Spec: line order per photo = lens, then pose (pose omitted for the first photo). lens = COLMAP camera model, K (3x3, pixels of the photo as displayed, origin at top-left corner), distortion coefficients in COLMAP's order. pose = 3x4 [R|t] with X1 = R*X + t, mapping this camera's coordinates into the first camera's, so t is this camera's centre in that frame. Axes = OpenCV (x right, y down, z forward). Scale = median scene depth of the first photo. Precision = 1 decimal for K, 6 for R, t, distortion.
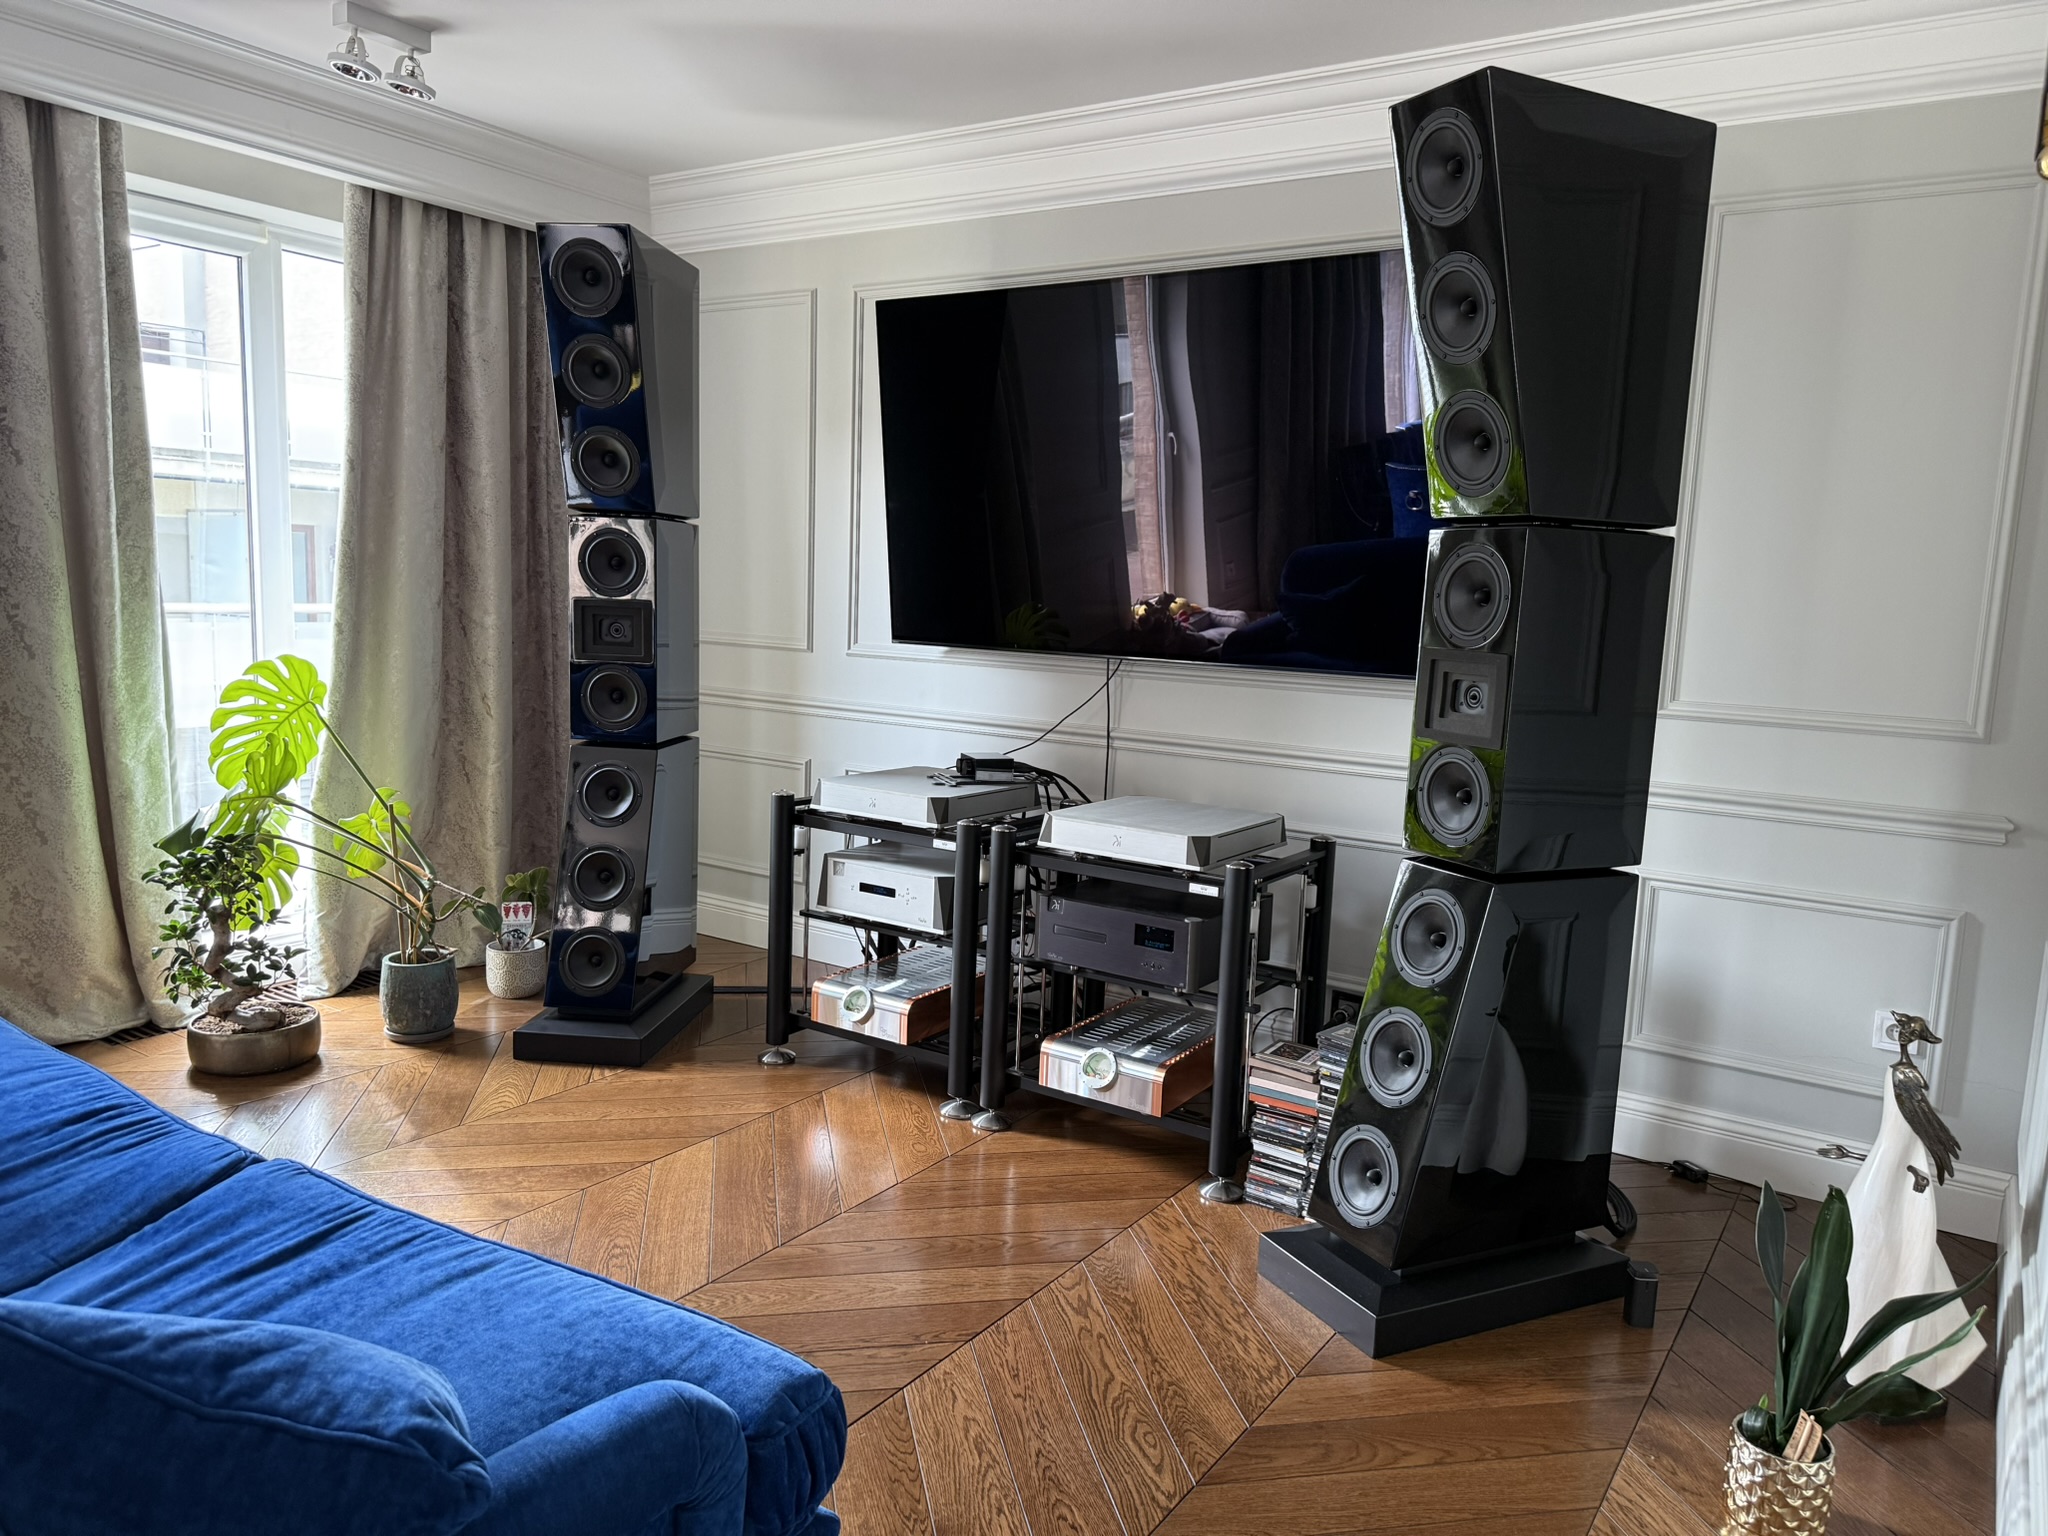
lens RADIAL K [[1422.5, 0, 1024.0], [0, 1422.5, 768.0], [0, 0, 1]] dist [0.150103, -0.228386]
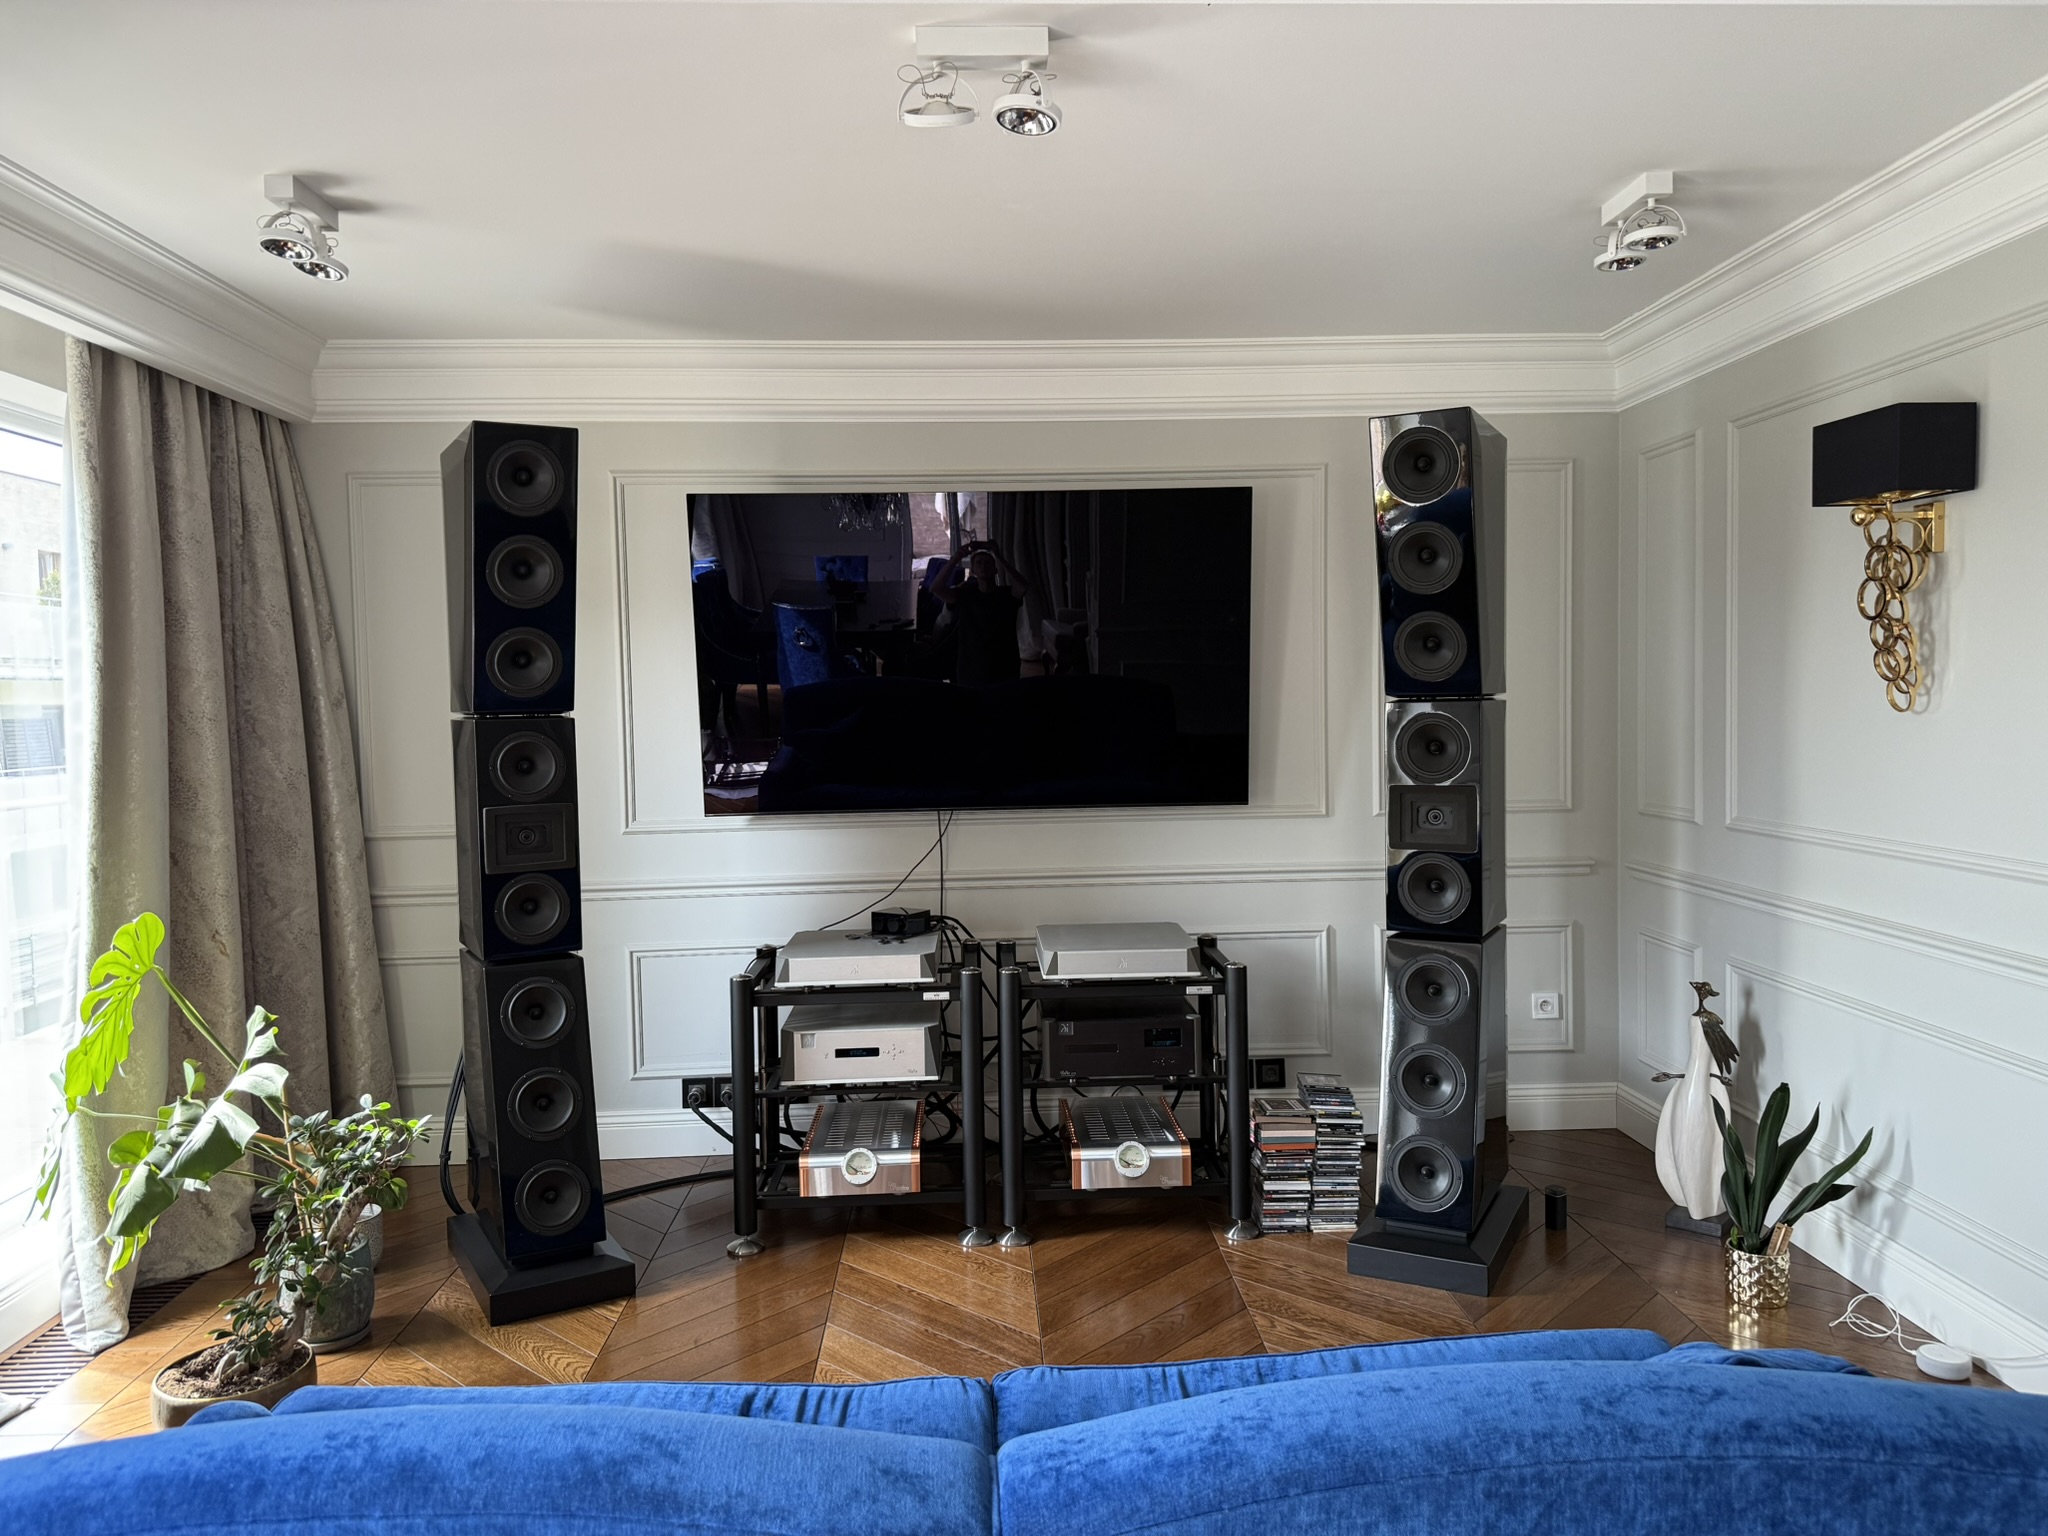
lens RADIAL K [[1422.5, 0, 1024.0], [0, 1422.5, 768.0], [0, 0, 1]] dist [0.150103, -0.228386]
pose [[0.807732, -0.083991, 0.583537, -0.648942], [0.126608, 0.991419, -0.032552, -0.078138], [-0.575795, 0.100174, 0.811434, 0.055417]]
